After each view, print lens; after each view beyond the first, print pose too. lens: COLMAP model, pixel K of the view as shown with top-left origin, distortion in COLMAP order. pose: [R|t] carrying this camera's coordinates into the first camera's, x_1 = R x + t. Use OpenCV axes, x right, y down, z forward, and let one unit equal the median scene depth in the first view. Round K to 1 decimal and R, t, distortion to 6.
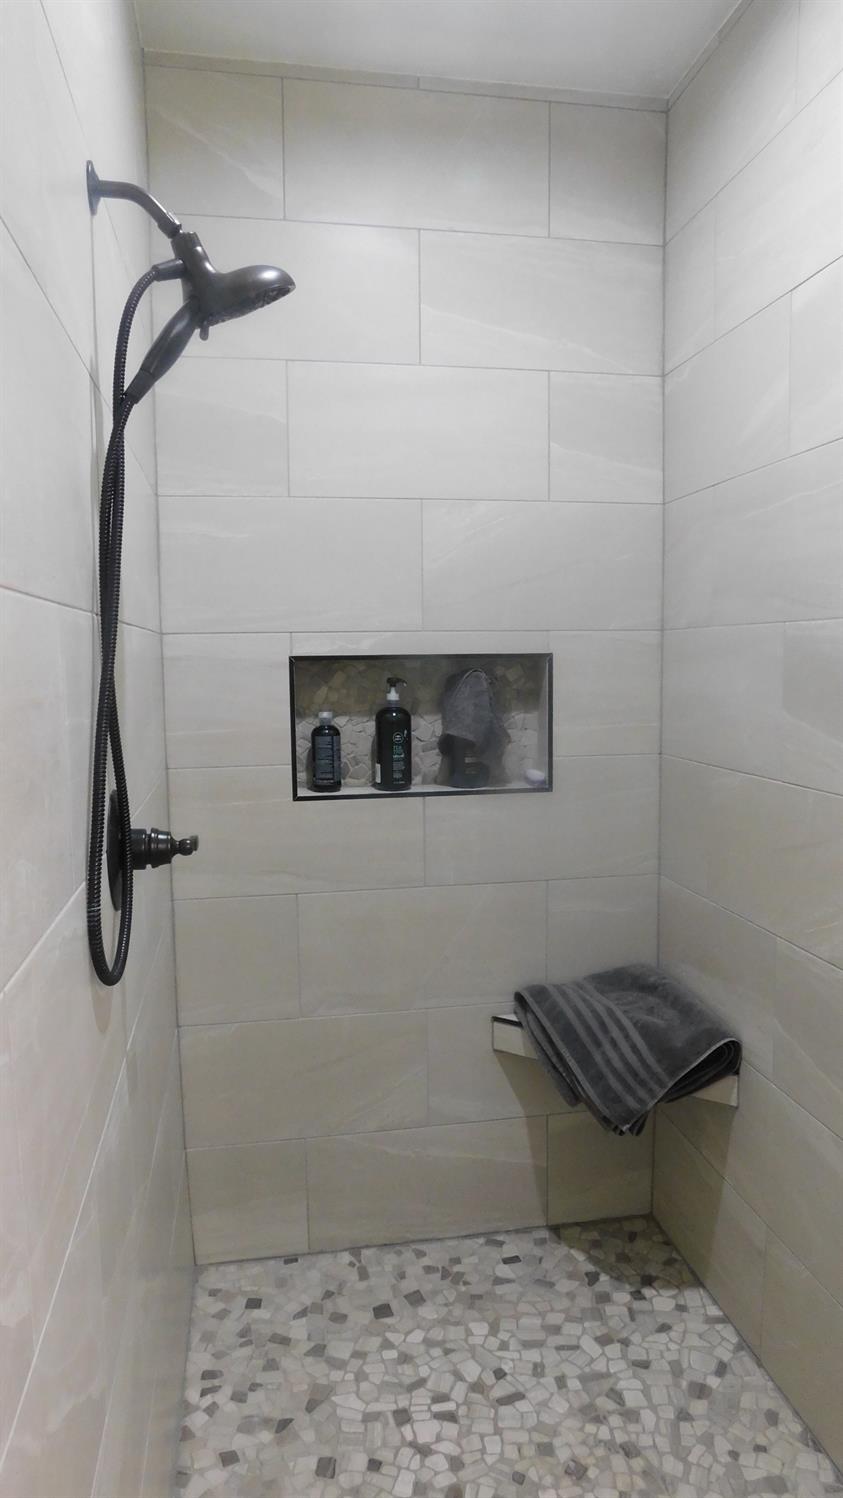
lens RADIAL K [[981.7, 0, 421.5], [0, 981.7, 749.0], [0, 0, 1]] dist [-0.068633, 0.047433]
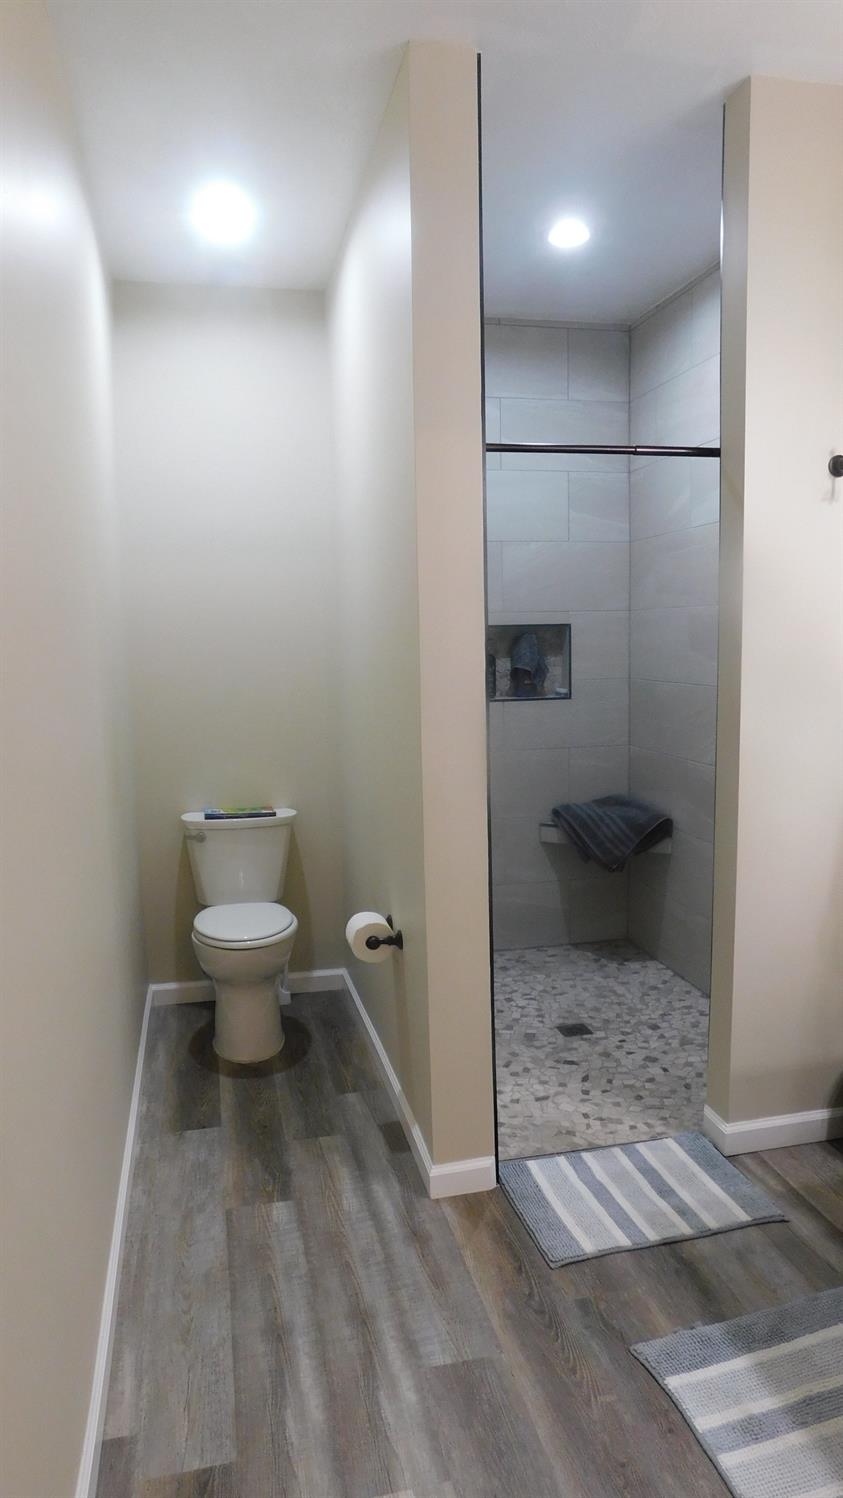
lens RADIAL K [[981.7, 0, 421.5], [0, 981.7, 749.0], [0, 0, 1]] dist [-0.068633, 0.047433]
pose [[0.999180, -0.014571, 0.037785, -0.230882], [0.013775, 0.999679, 0.021246, 0.099616], [-0.038082, -0.020708, 0.999060, -0.877427]]
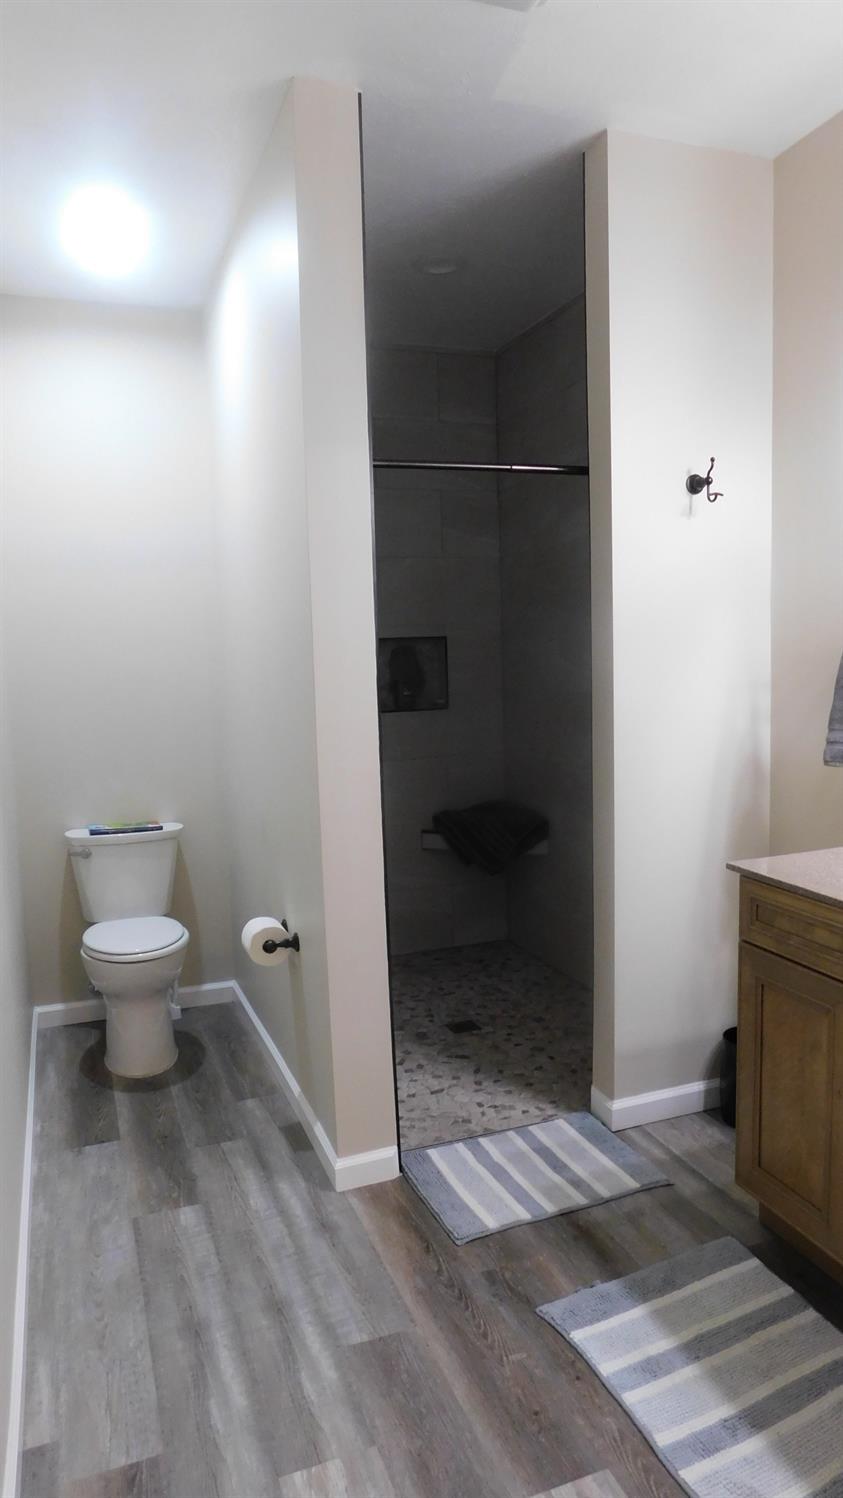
lens RADIAL K [[981.7, 0, 421.5], [0, 981.7, 749.0], [0, 0, 1]] dist [-0.068633, 0.047433]
pose [[0.984332, -0.037646, 0.172261, -0.263761], [0.037671, 0.999285, 0.003129, 0.119160], [-0.172255, 0.003409, 0.985046, -0.918066]]
